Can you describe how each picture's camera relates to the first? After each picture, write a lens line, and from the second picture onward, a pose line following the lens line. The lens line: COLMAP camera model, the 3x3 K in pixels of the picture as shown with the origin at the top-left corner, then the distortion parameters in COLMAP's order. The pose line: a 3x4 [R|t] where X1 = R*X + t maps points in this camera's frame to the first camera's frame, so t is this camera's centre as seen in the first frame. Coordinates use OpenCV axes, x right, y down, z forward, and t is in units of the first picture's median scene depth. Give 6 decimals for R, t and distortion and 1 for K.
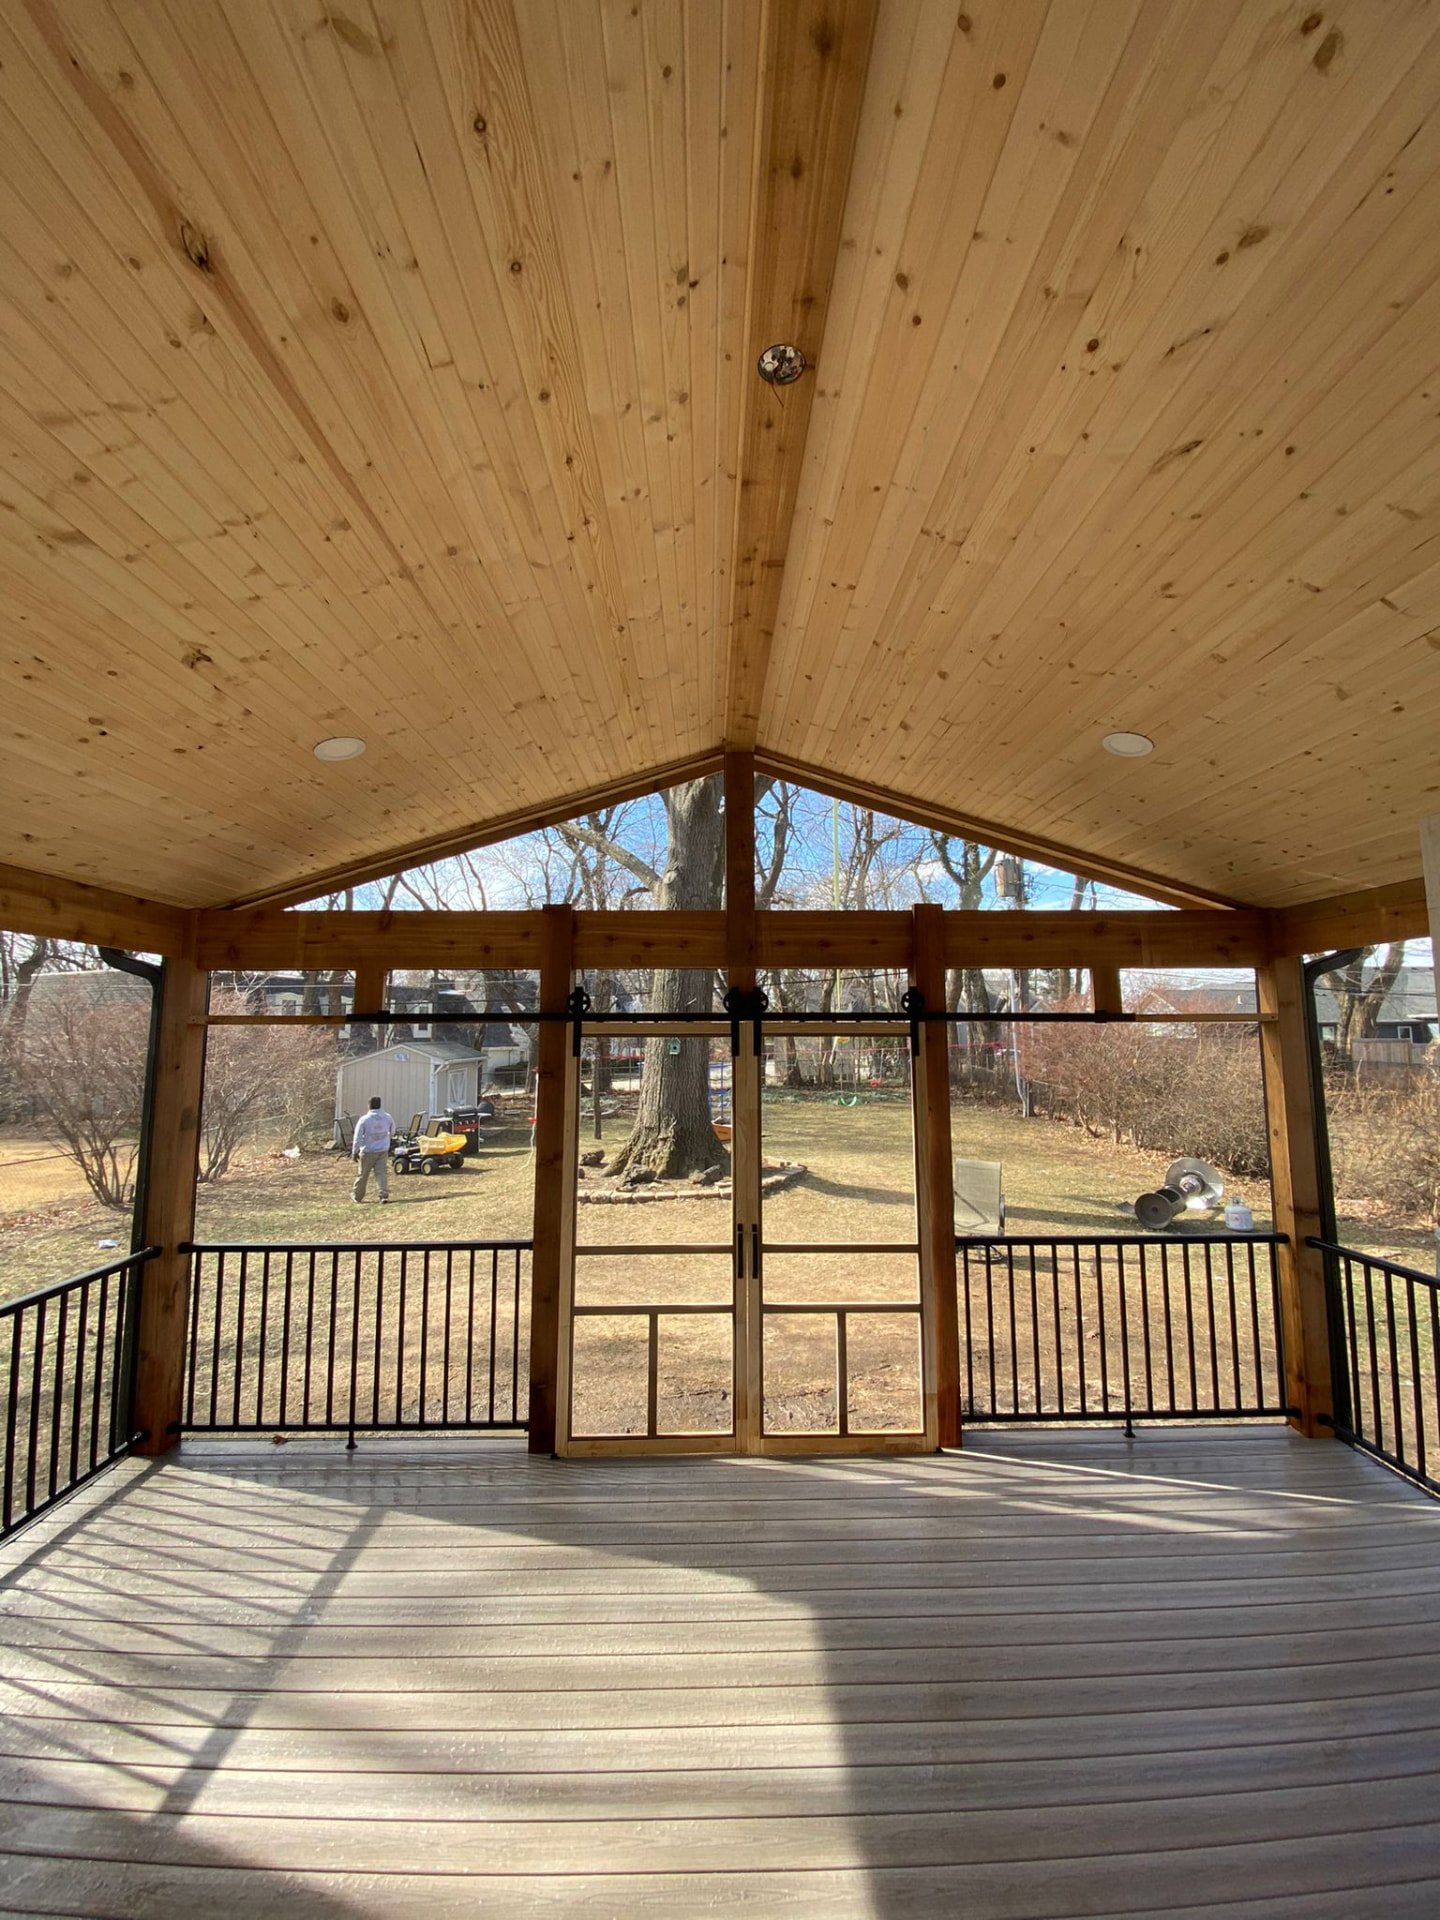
lens RADIAL K [[786.2, 0, 720.0], [0, 786.2, 961.9], [0, 0, 1]] dist [0.004268, -0.000022]
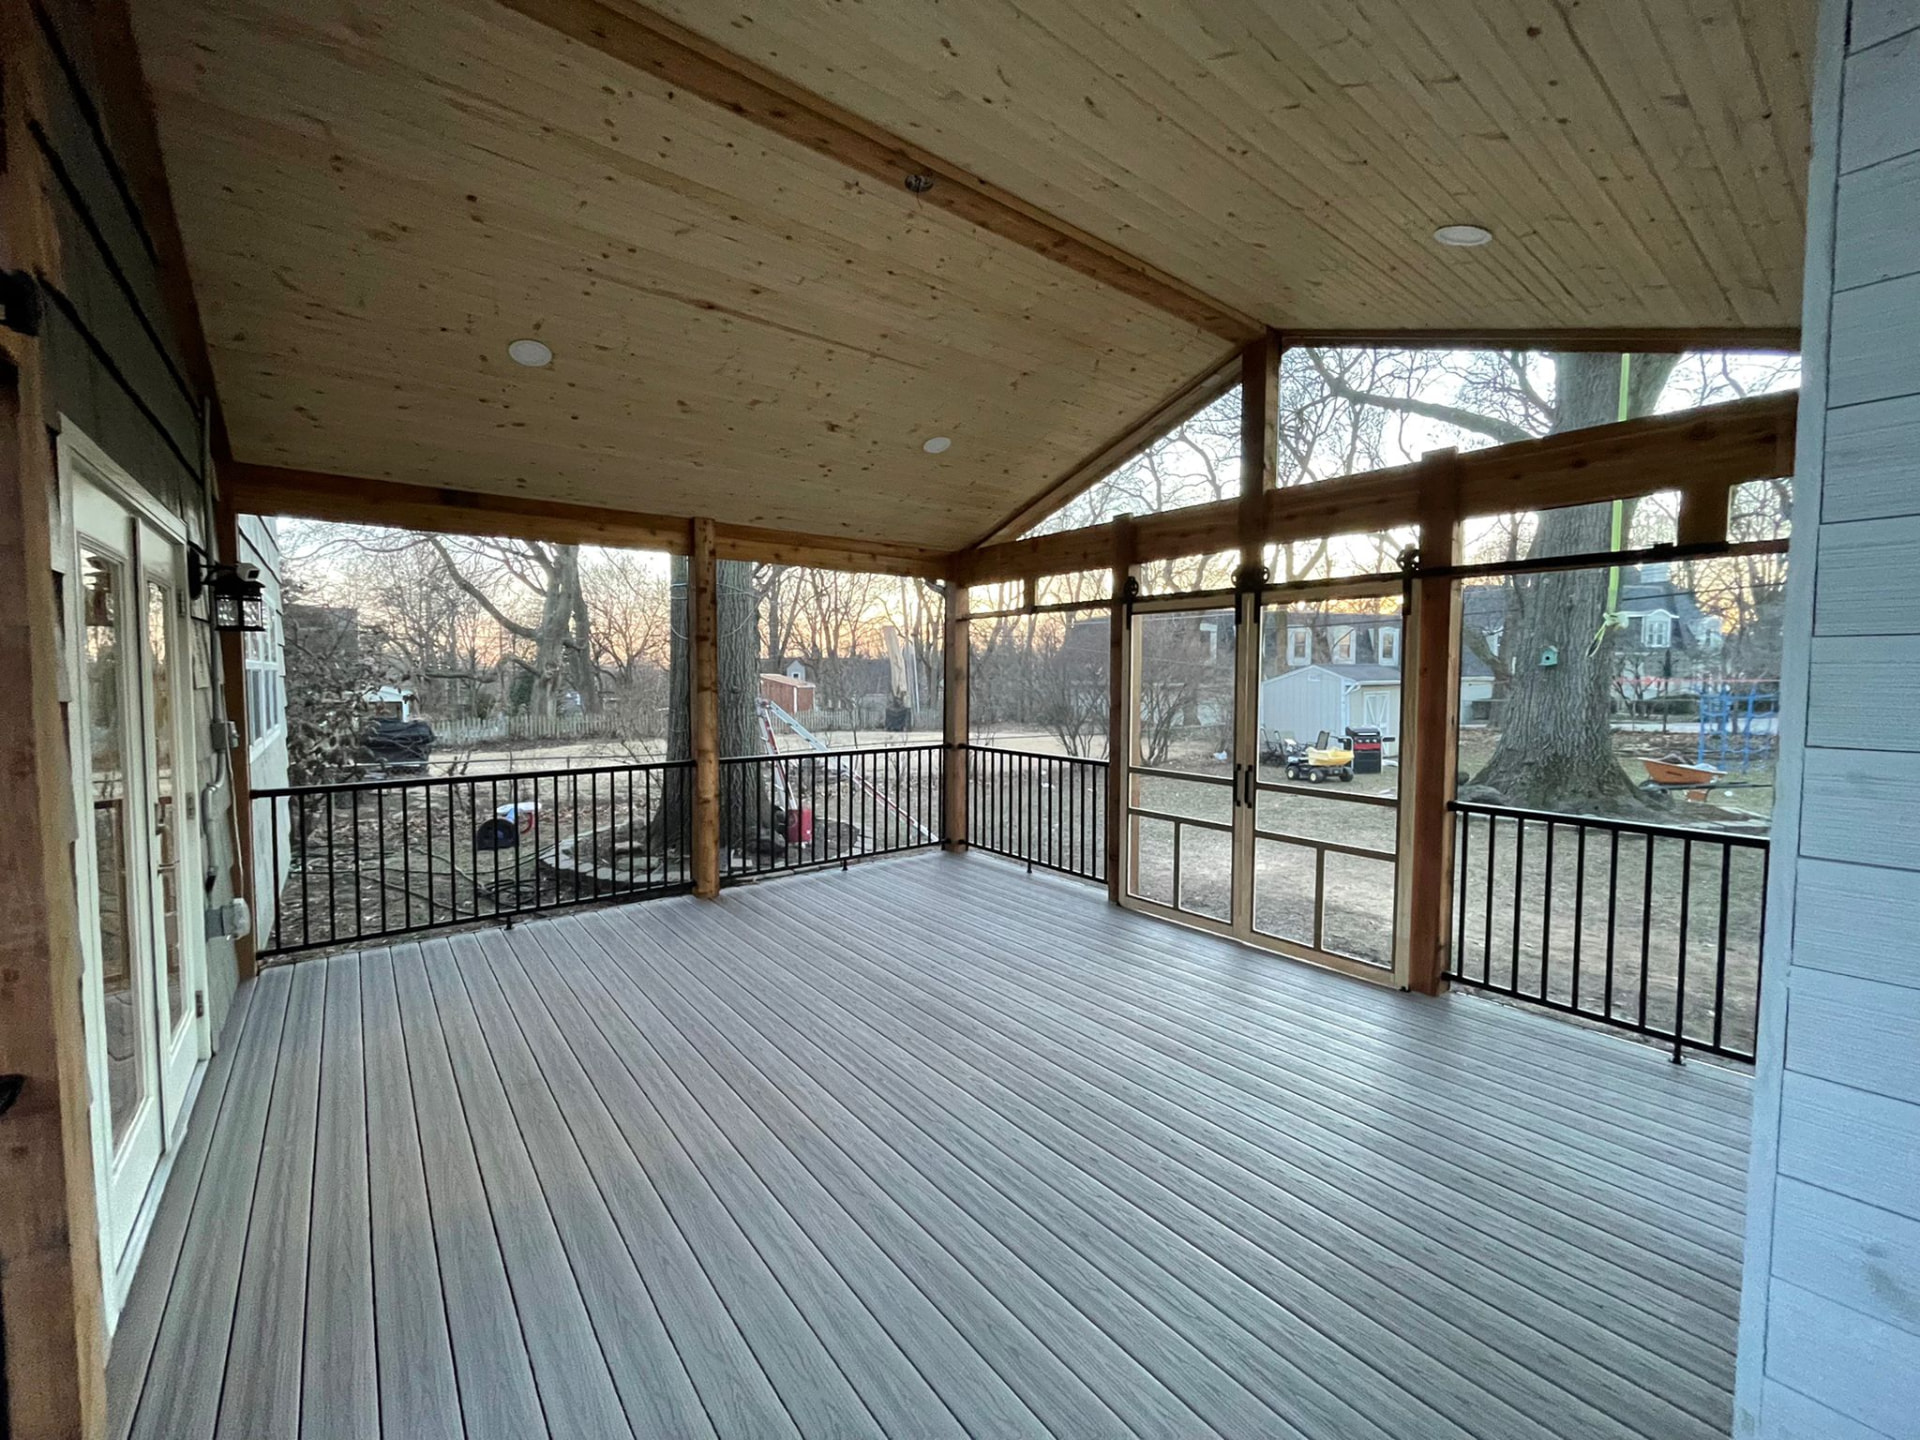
lens RADIAL K [[786.2, 0, 968.6], [0, 786.2, 715.6], [0, 0, 1]] dist [0.004268, -0.000022]
pose [[0.609710, 0.047608, -0.791194, 0.723793], [0.068002, 0.991372, 0.112057, 0.098085], [0.789702, -0.122125, 0.601212, -0.043143]]
